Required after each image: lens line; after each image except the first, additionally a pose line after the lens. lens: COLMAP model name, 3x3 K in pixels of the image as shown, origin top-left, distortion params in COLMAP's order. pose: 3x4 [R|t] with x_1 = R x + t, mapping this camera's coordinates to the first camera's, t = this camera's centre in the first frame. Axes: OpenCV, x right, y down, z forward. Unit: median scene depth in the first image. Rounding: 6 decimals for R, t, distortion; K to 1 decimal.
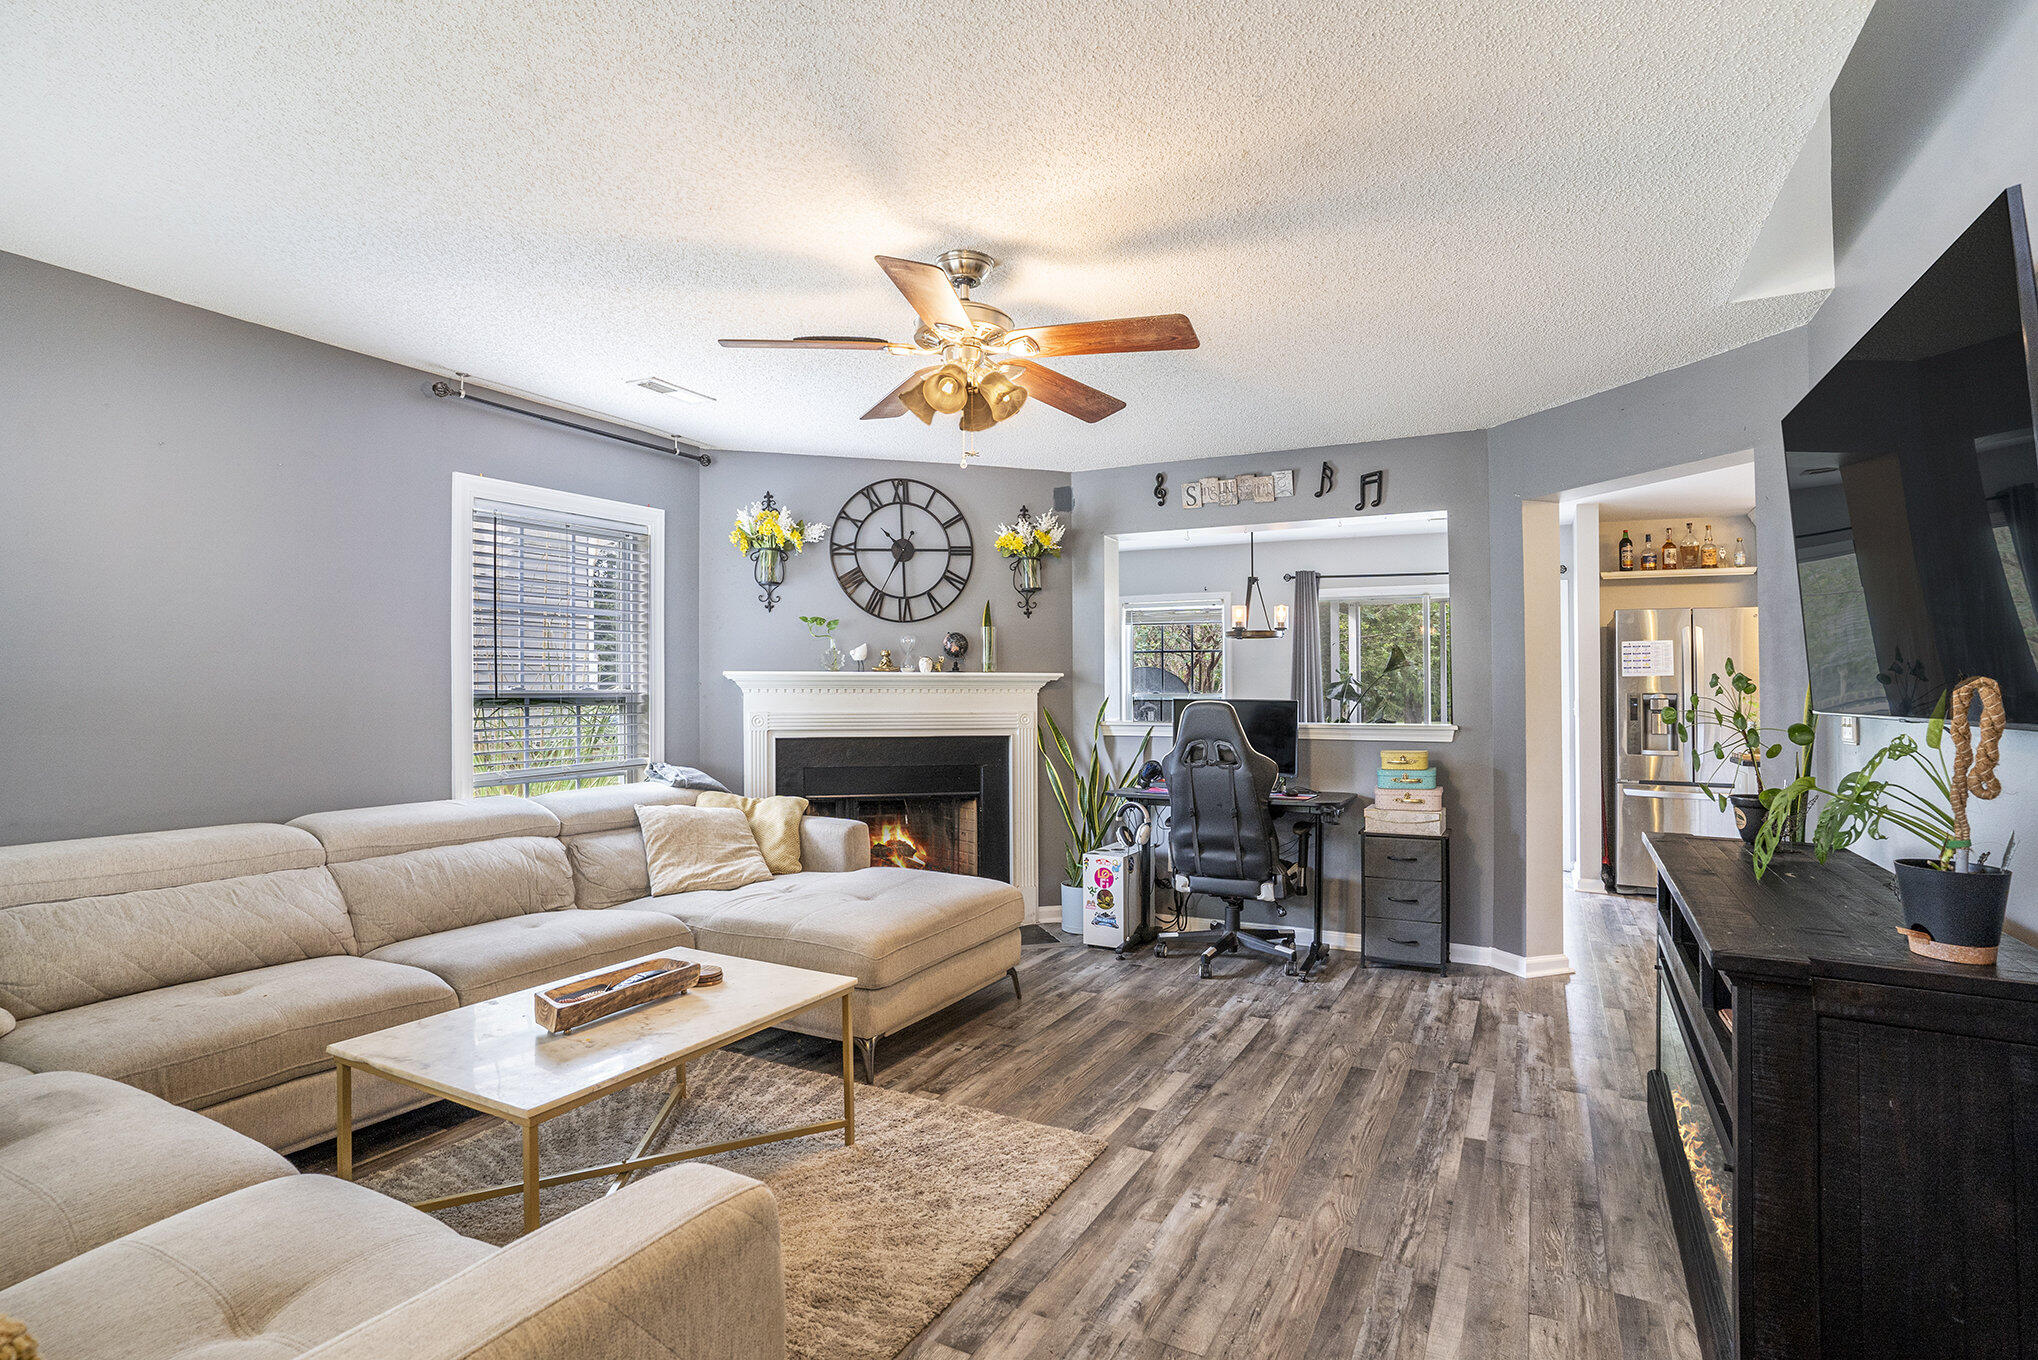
lens RADIAL K [[1000.6, 0, 1017.4], [0, 1000.6, 681.2], [0, 0, 1]] dist [-0.017159, 0.000713]
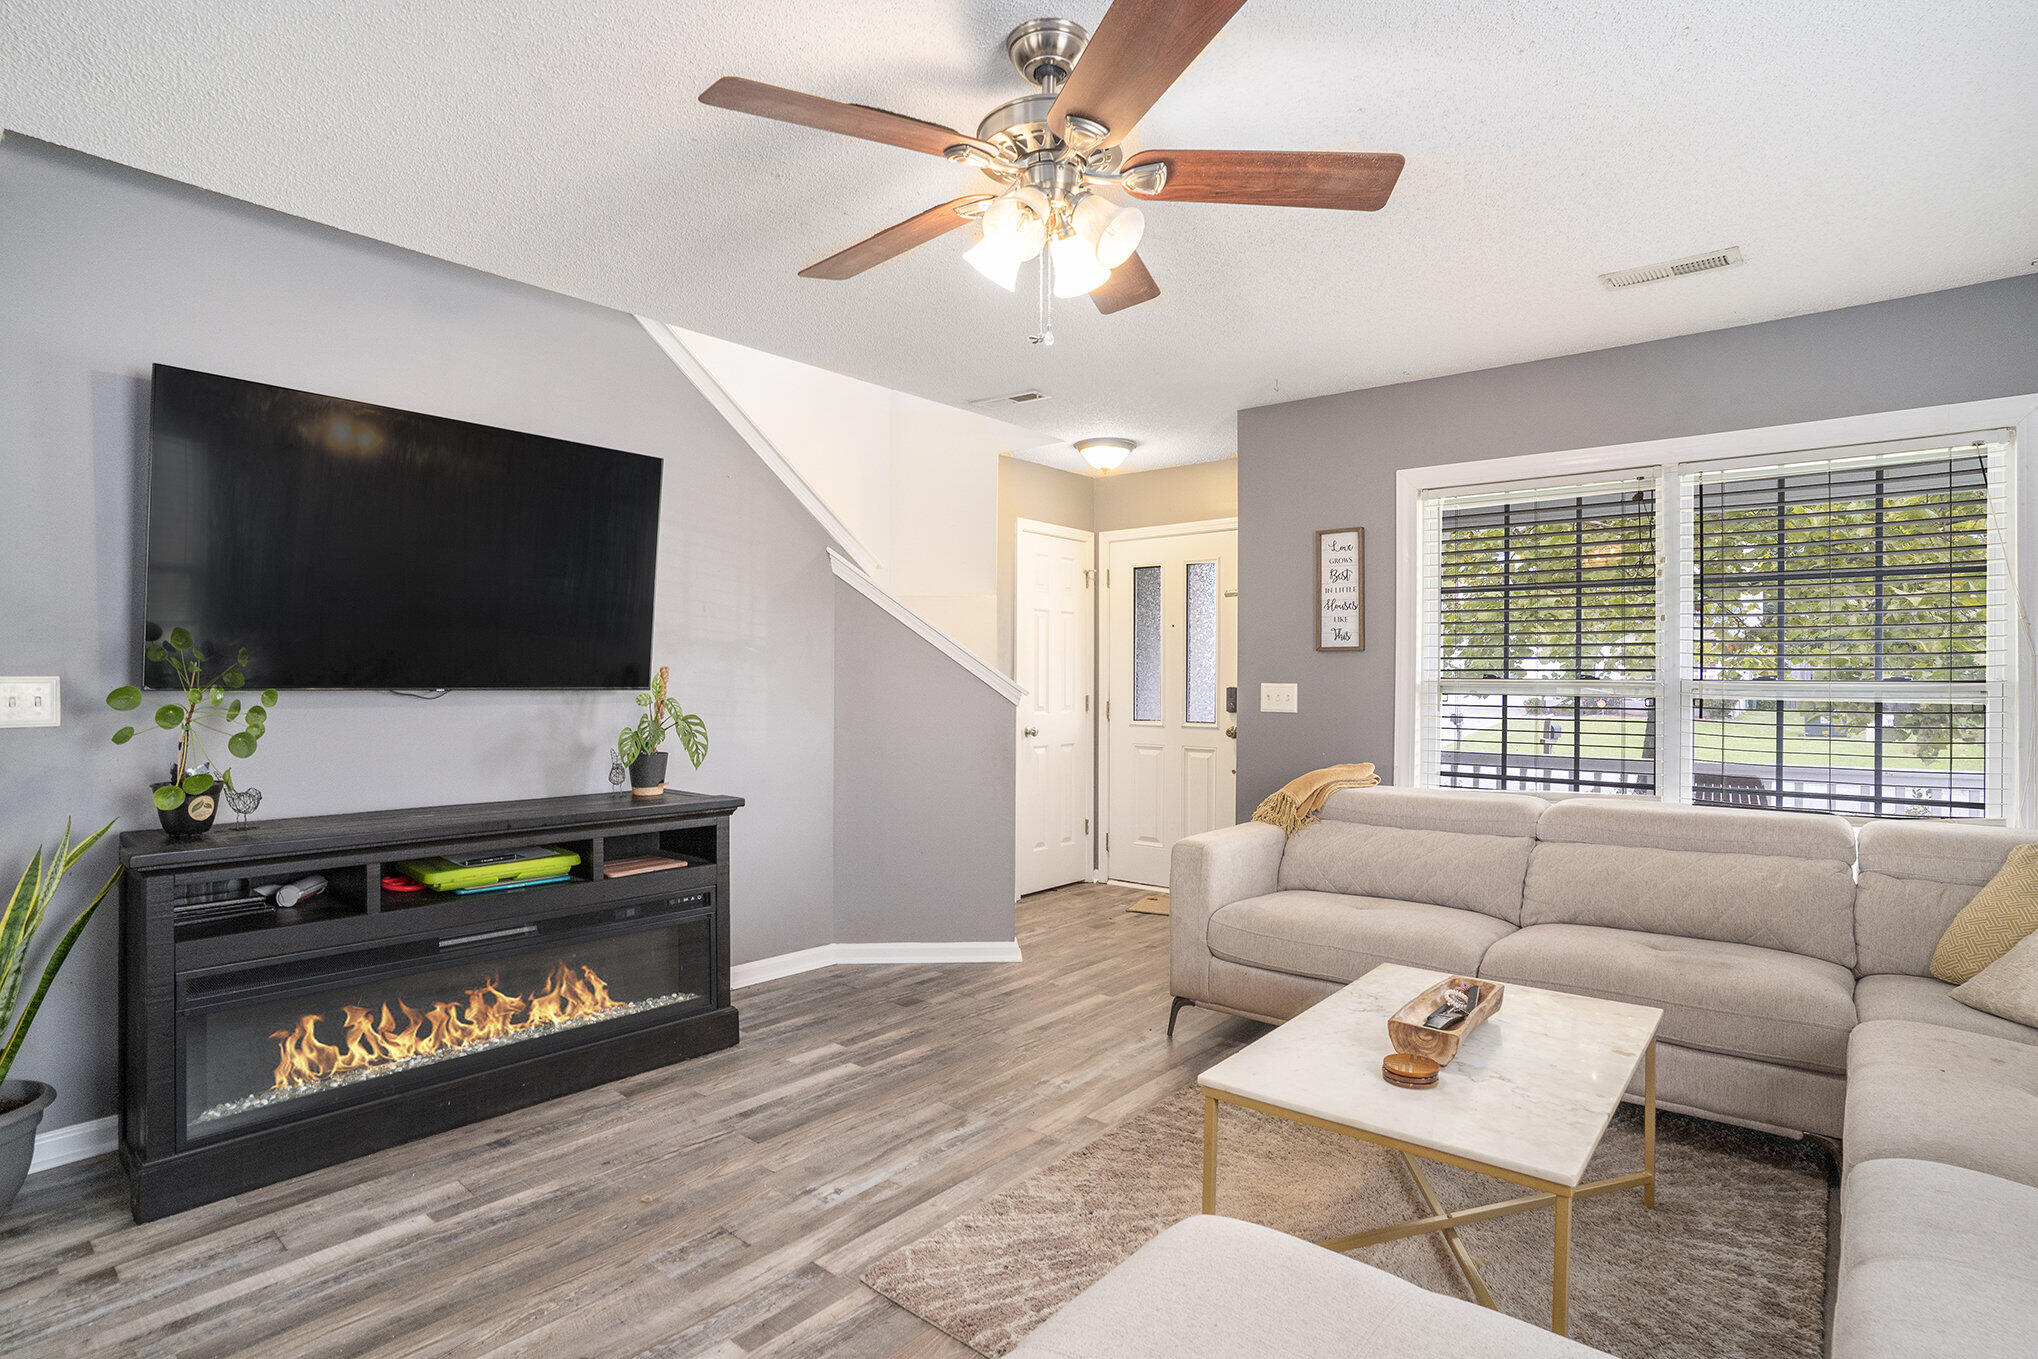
lens RADIAL K [[1000.6, 0, 1023.4], [0, 1000.6, 681.1], [0, 0, 1]] dist [-0.017159, 0.000713]
pose [[-0.975702, -0.016518, 0.218480, -0.211178], [-0.016877, 0.999858, 0.000221, 0.012760], [-0.218452, -0.003472, -0.975841, 1.932420]]
